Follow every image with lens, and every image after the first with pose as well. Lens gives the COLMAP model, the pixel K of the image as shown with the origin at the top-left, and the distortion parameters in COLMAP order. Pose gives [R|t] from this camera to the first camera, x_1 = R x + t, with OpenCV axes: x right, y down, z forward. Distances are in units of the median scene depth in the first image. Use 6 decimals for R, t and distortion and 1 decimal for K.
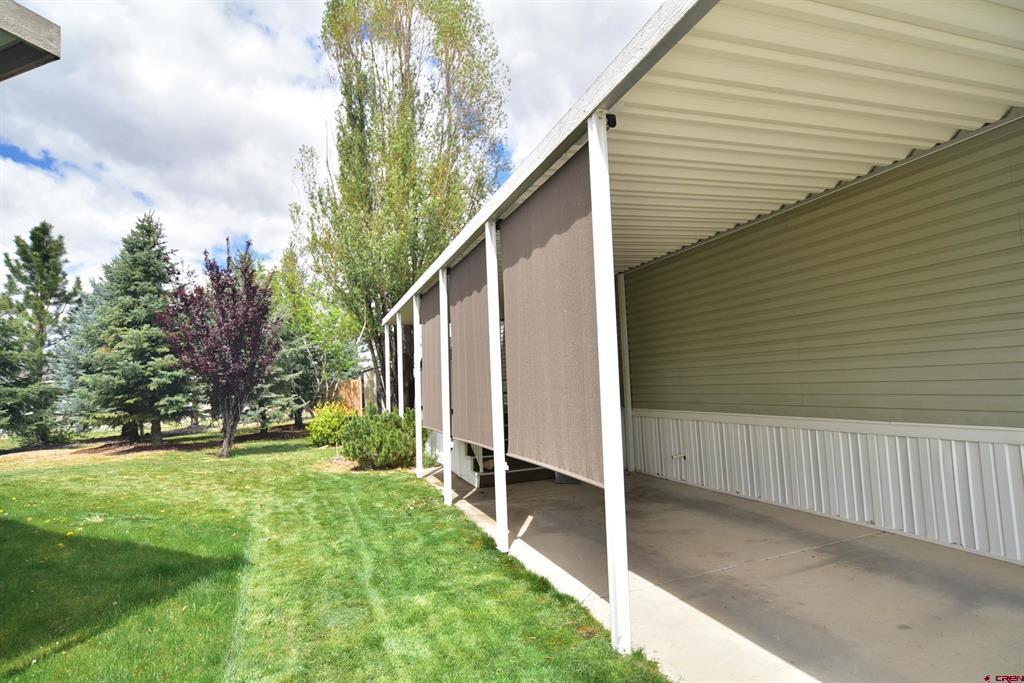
lens RADIAL K [[508.8, 0, 508.3], [0, 508.8, 339.0], [0, 0, 1]] dist [-0.010808, 0.001971]
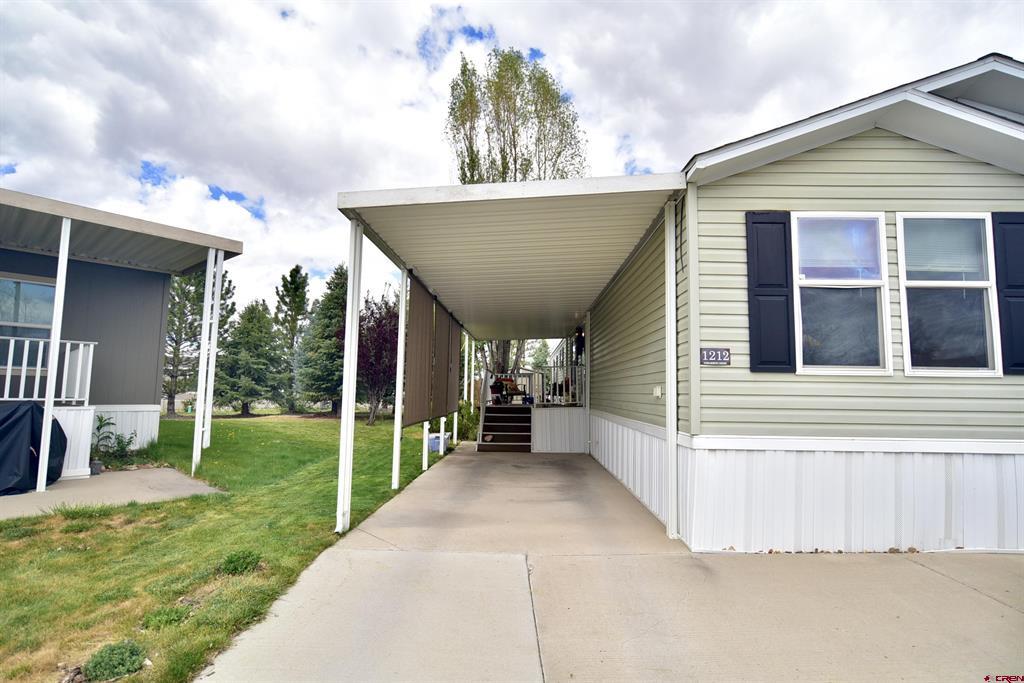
lens RADIAL K [[508.8, 0, 504.9], [0, 508.8, 340.5], [0, 0, 1]] dist [-0.010808, 0.001971]
pose [[0.922655, 0.017736, -0.385217, 0.243569], [-0.019883, 0.999801, -0.001590, -0.017751], [0.385113, 0.009127, 0.922824, -0.158317]]
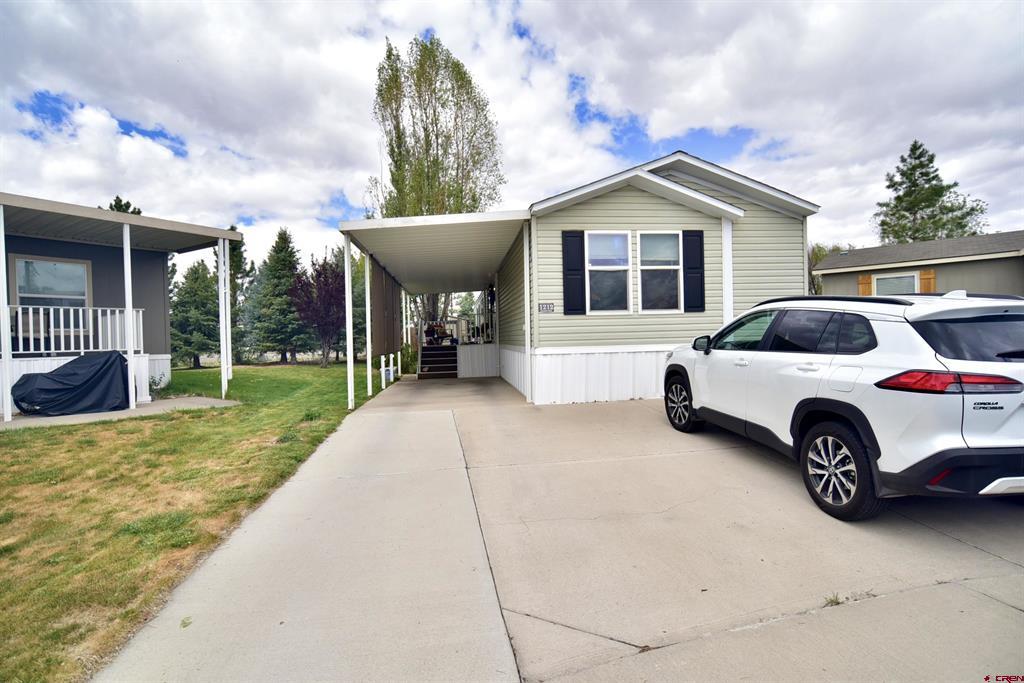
lens RADIAL K [[508.8, 0, 505.2], [0, 508.8, 337.4], [0, 0, 1]] dist [-0.010808, 0.001971]
pose [[0.967832, 0.017175, -0.251009, 0.323989], [0.007102, 0.995405, 0.095492, -0.030108], [0.251495, -0.094203, 0.963263, -0.360575]]
